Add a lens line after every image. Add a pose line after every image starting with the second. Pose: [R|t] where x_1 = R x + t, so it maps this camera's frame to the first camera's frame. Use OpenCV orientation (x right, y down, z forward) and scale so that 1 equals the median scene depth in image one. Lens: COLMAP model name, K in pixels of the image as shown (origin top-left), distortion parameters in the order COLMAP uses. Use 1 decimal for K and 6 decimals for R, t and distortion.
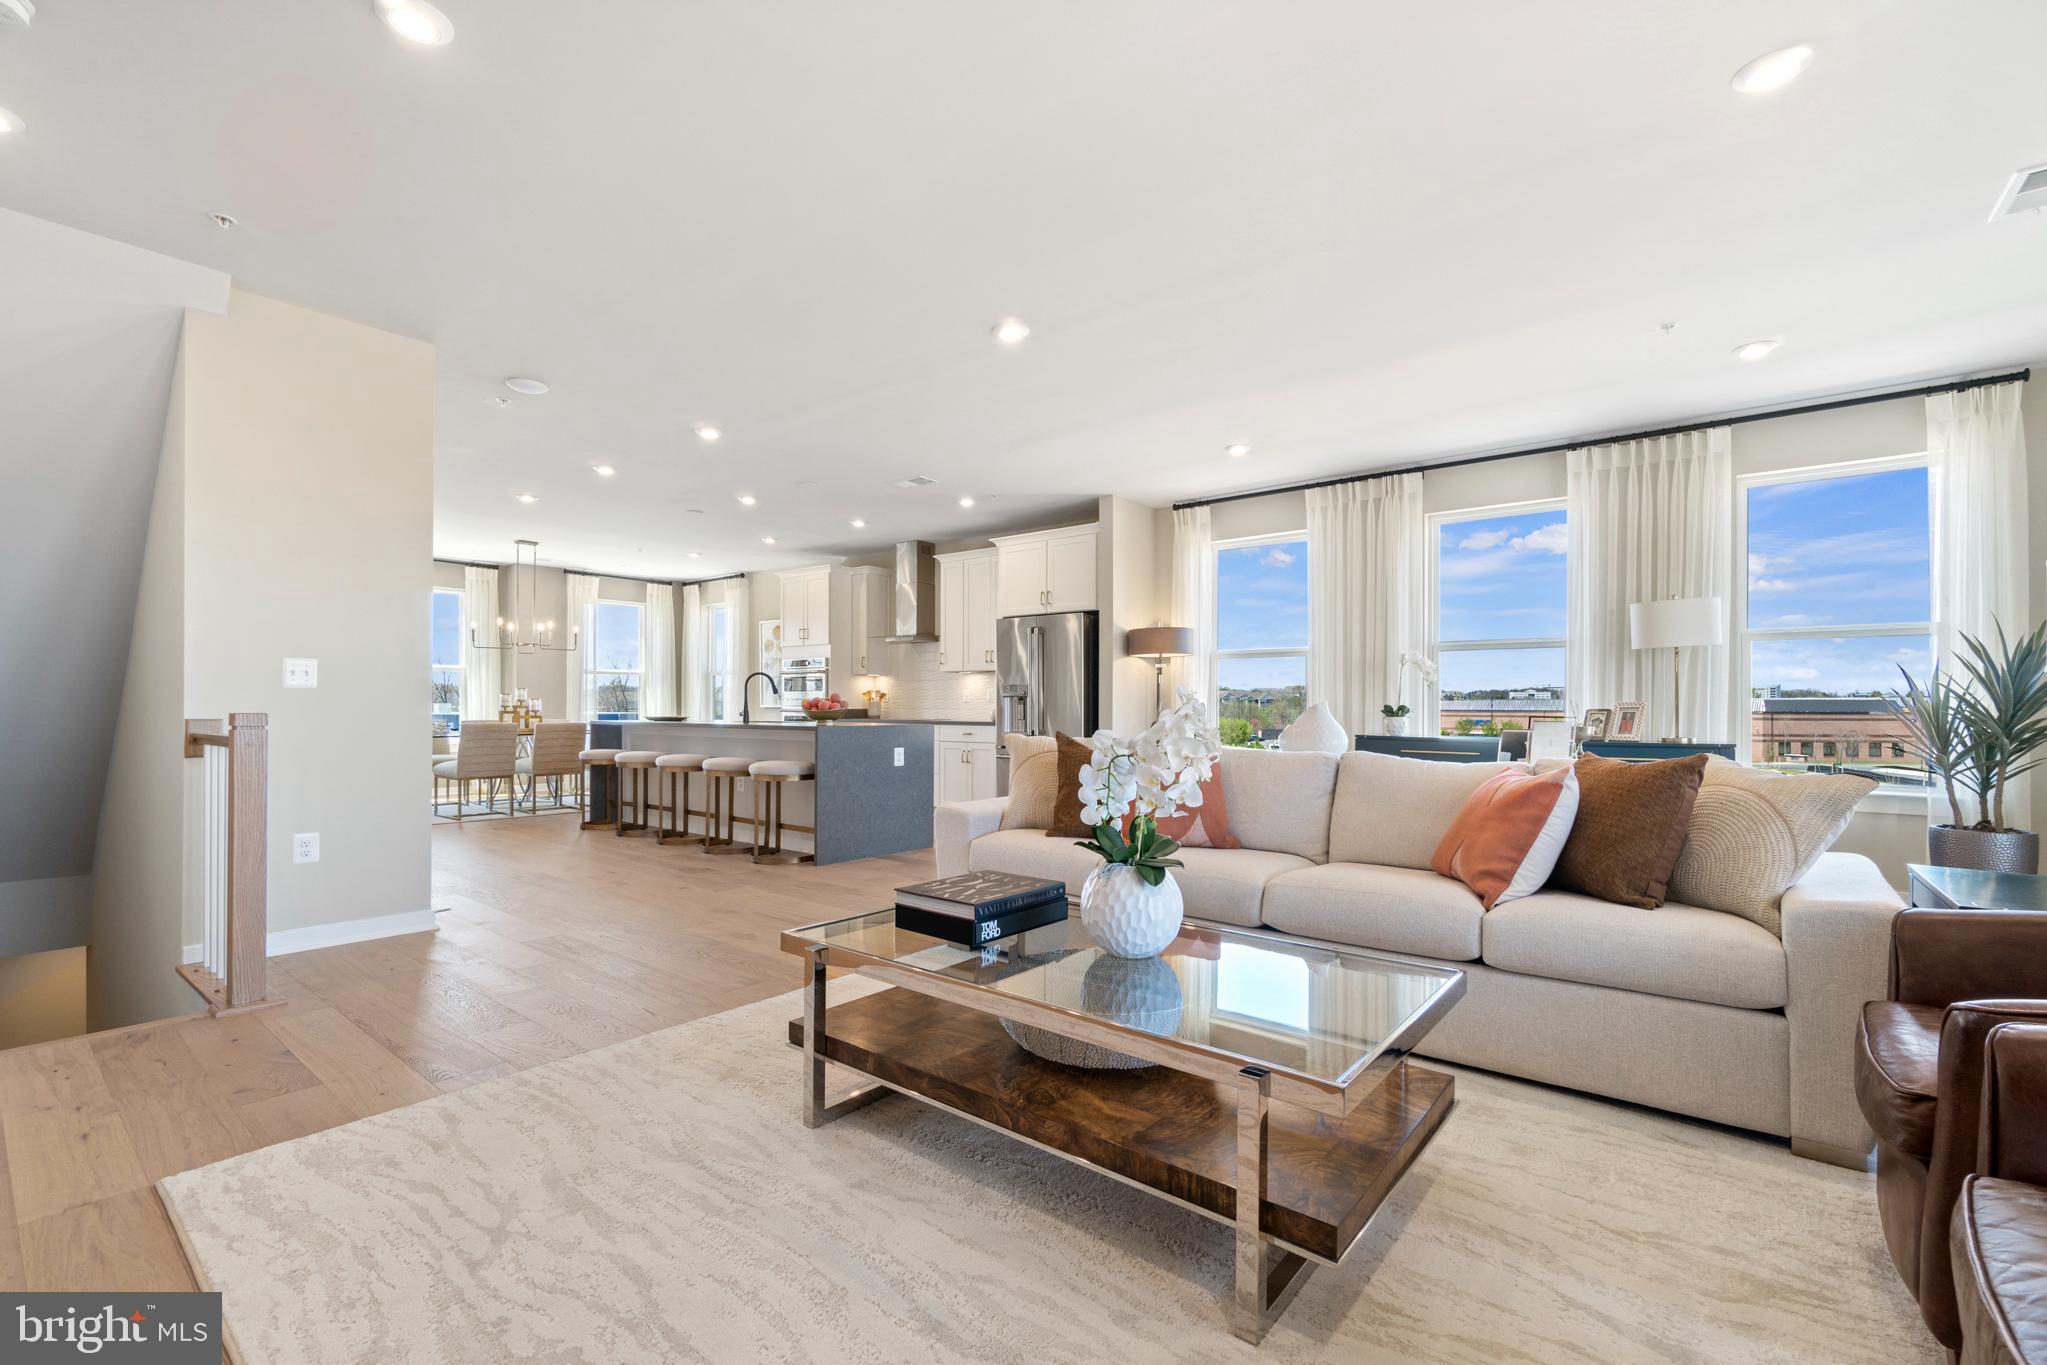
lens RADIAL K [[898.3, 0, 1013.7], [0, 898.3, 703.2], [0, 0, 1]] dist [-0.002345, -0.000041]
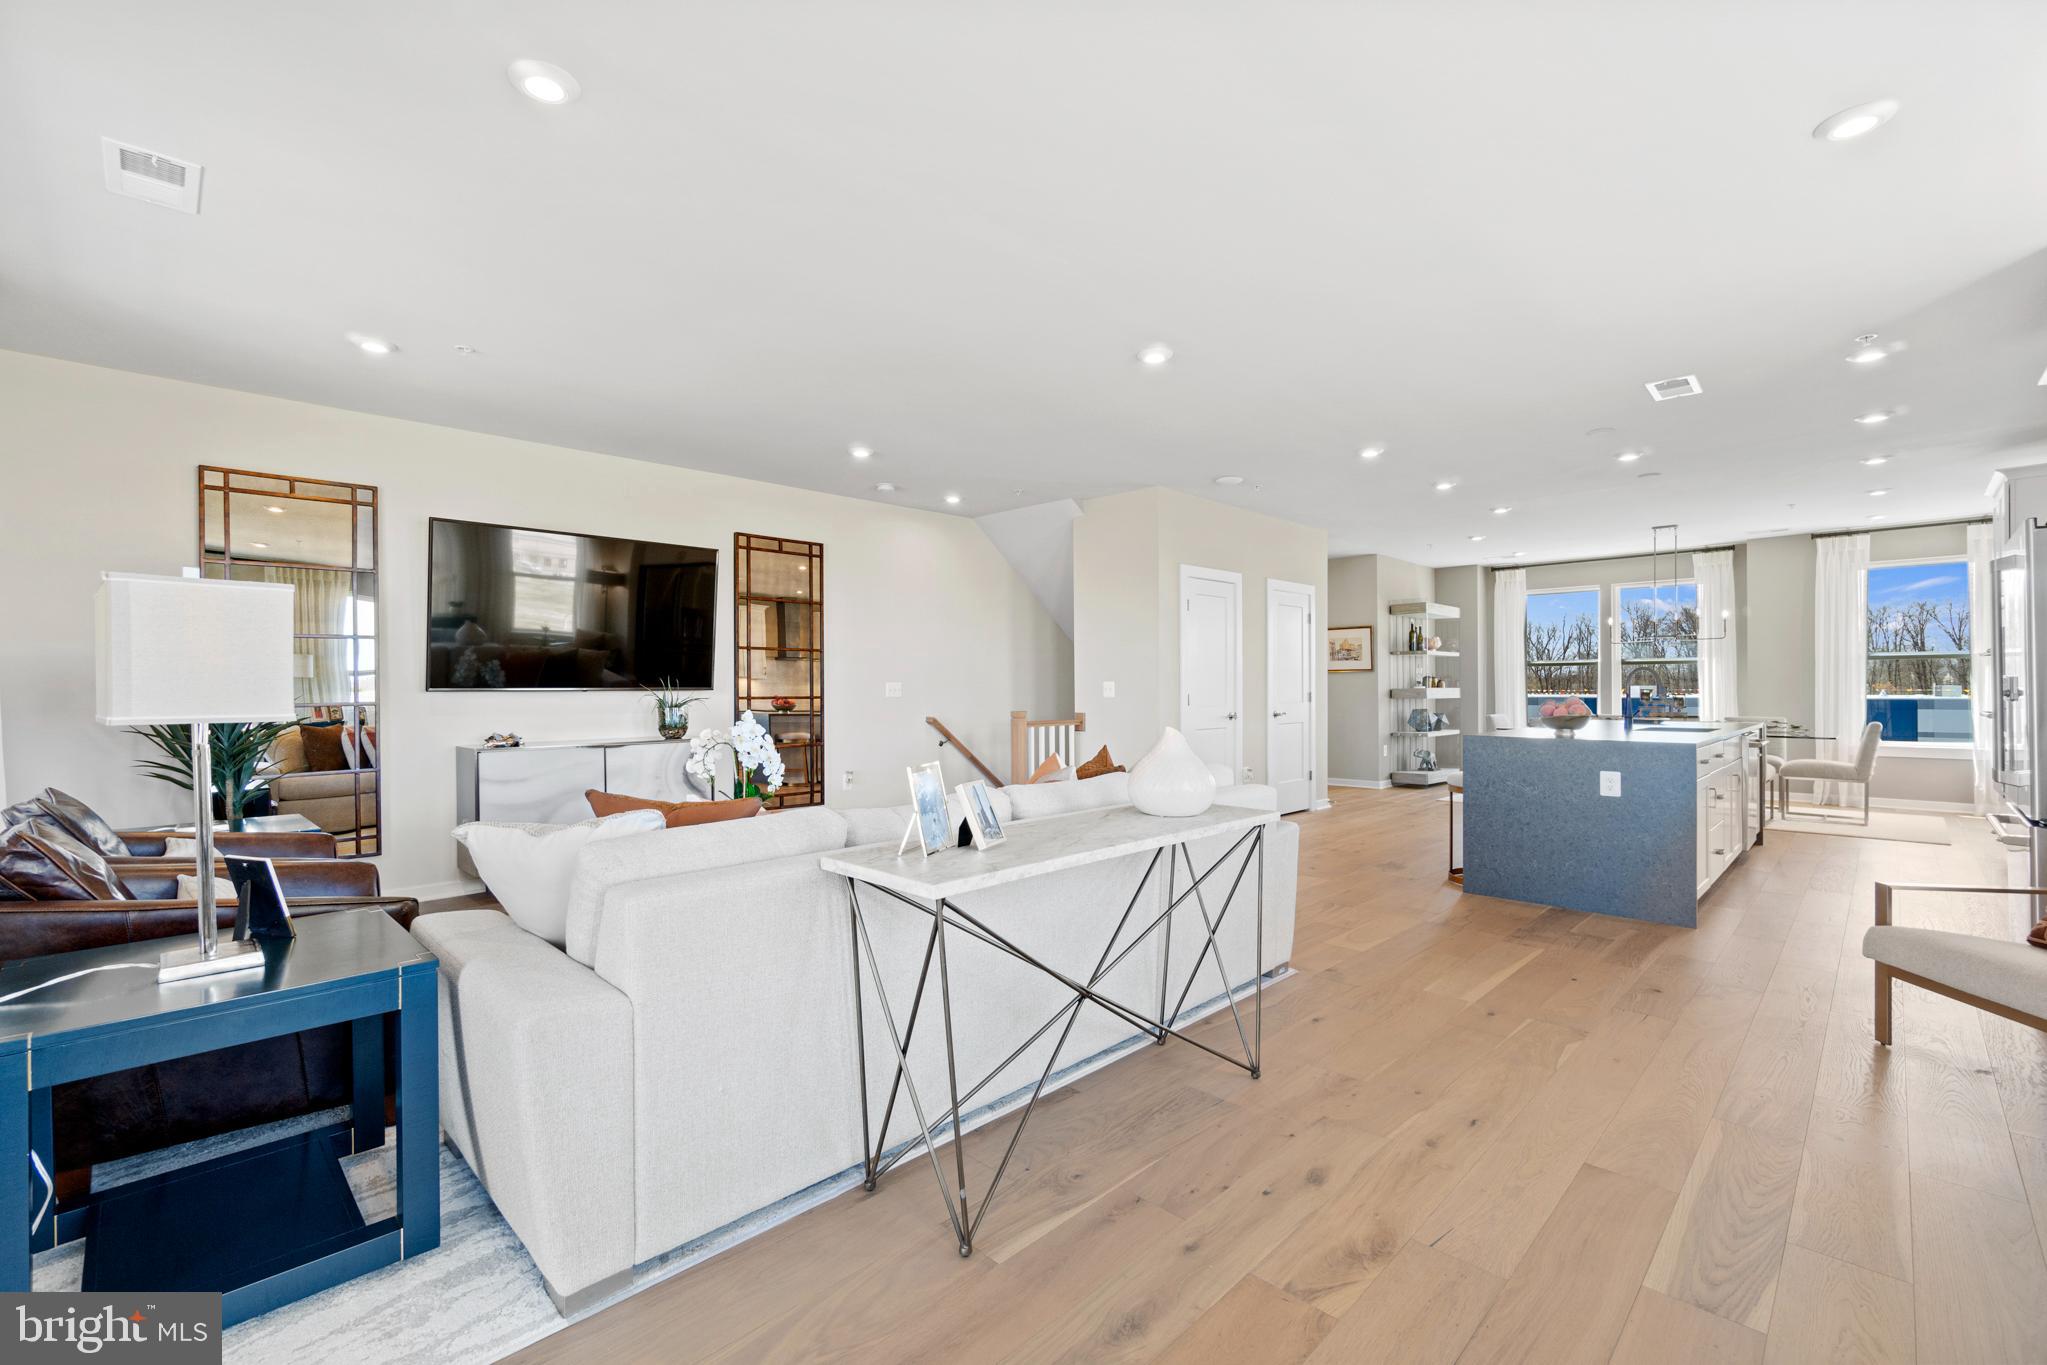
lens RADIAL K [[877.9, 0, 1013.4], [0, 877.9, 686.6], [0, 0, 1]] dist [-0.001572, 0.000424]
pose [[-0.093484, -0.004790, -0.995609, 0.419993], [0.007781, 0.999954, -0.005541, -0.012190], [0.995590, -0.008265, -0.093442, 0.394629]]
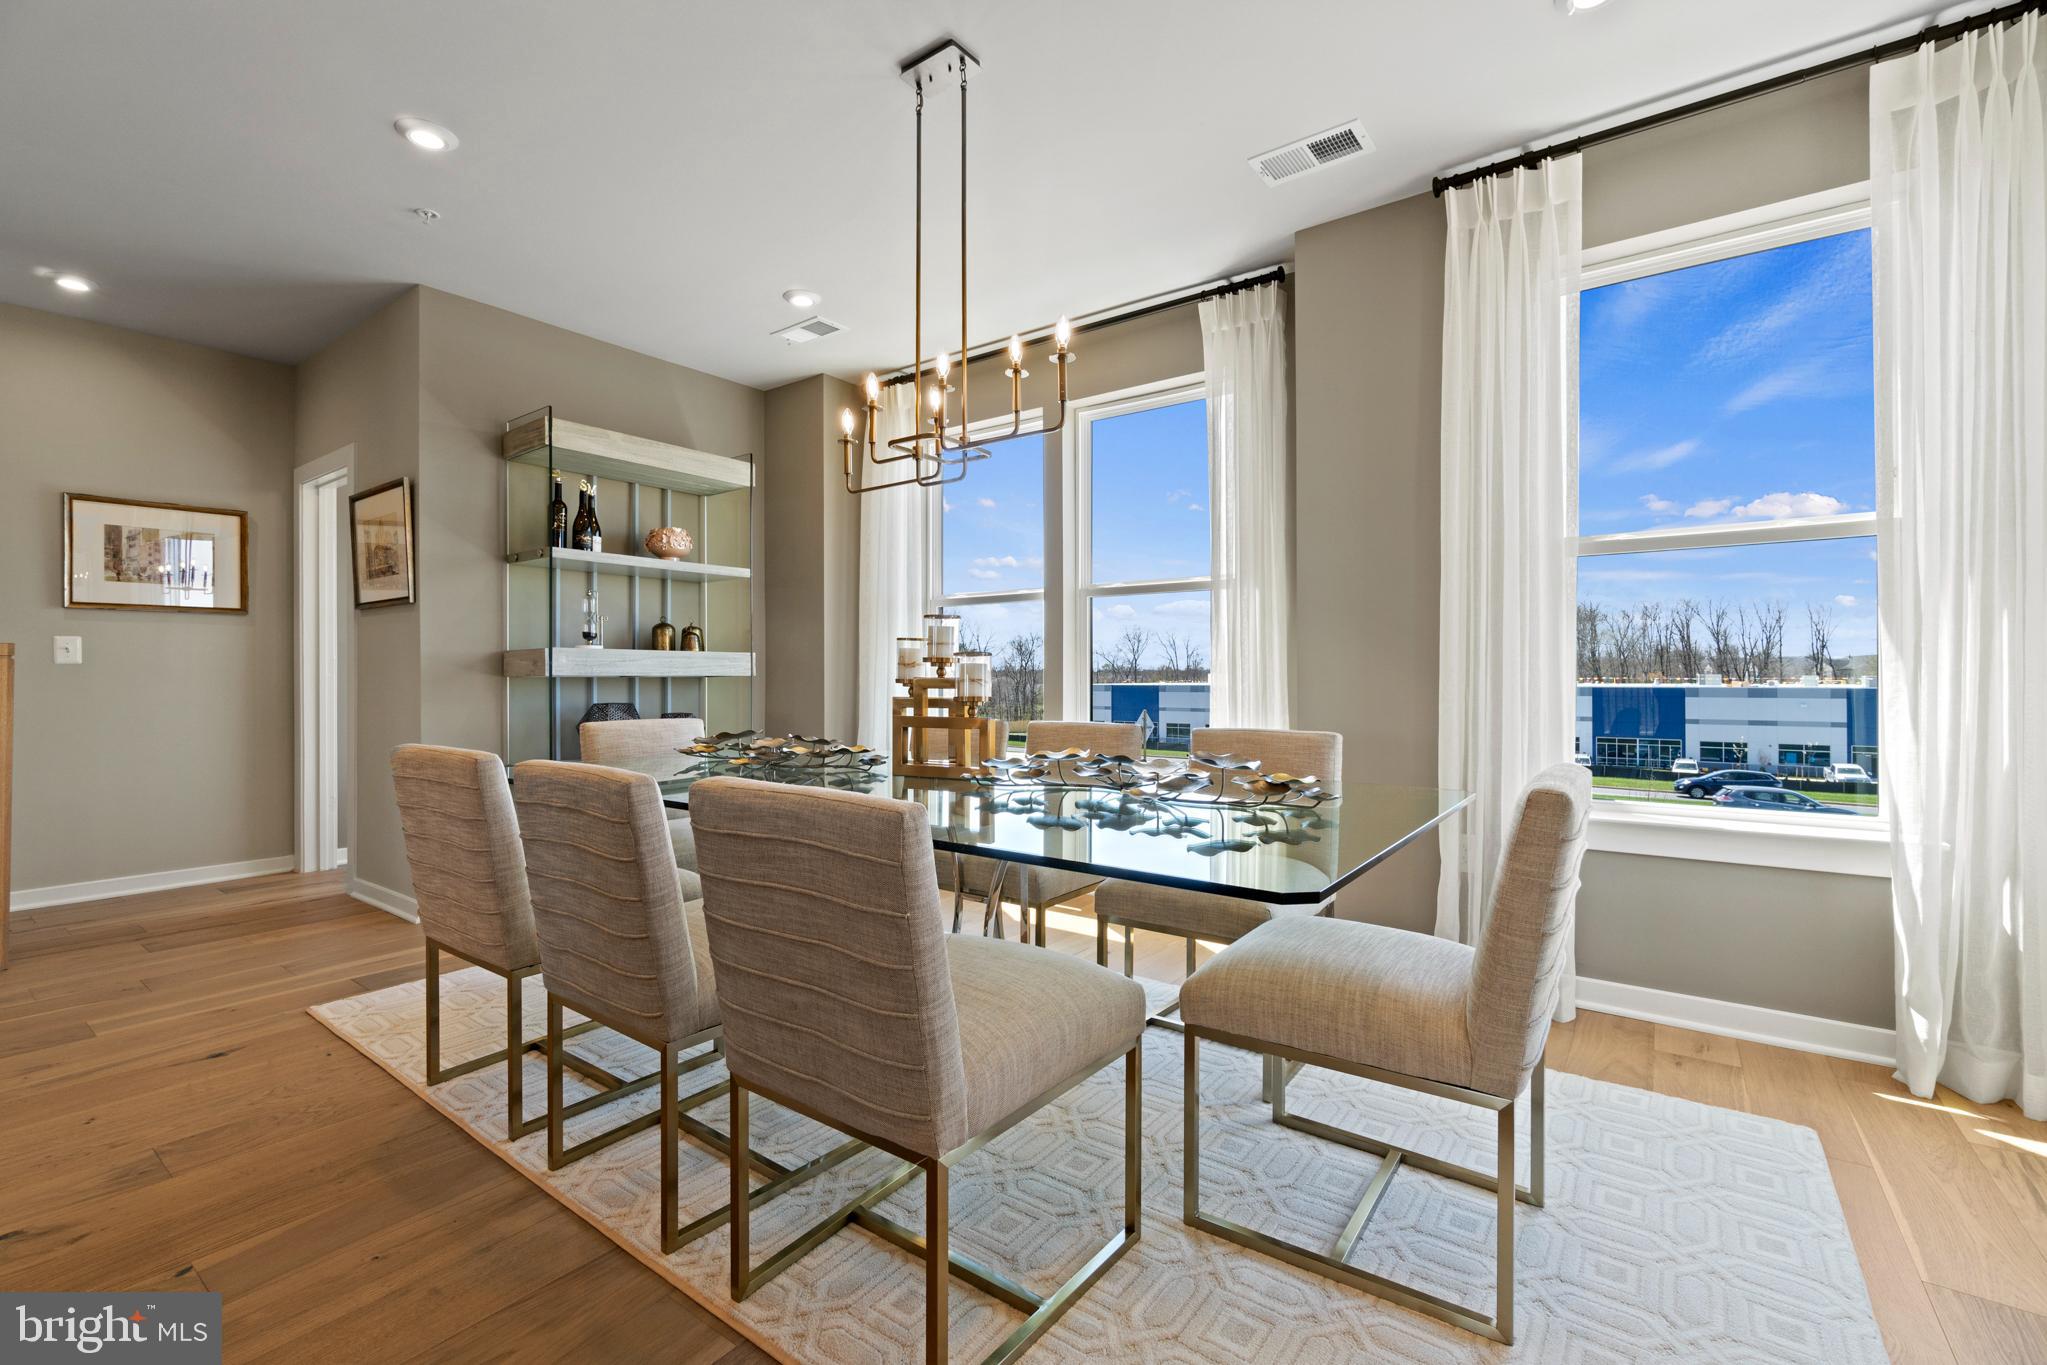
lens RADIAL K [[883.0, 0, 1009.5], [0, 883.0, 667.2], [0, 0, 1]] dist [-0.003741, 0.000062]
pose [[0.053912, -0.014143, -0.998446, -0.272592], [0.006441, 0.999884, -0.013816, 0.003127], [0.998525, -0.005686, 0.053997, 0.974953]]
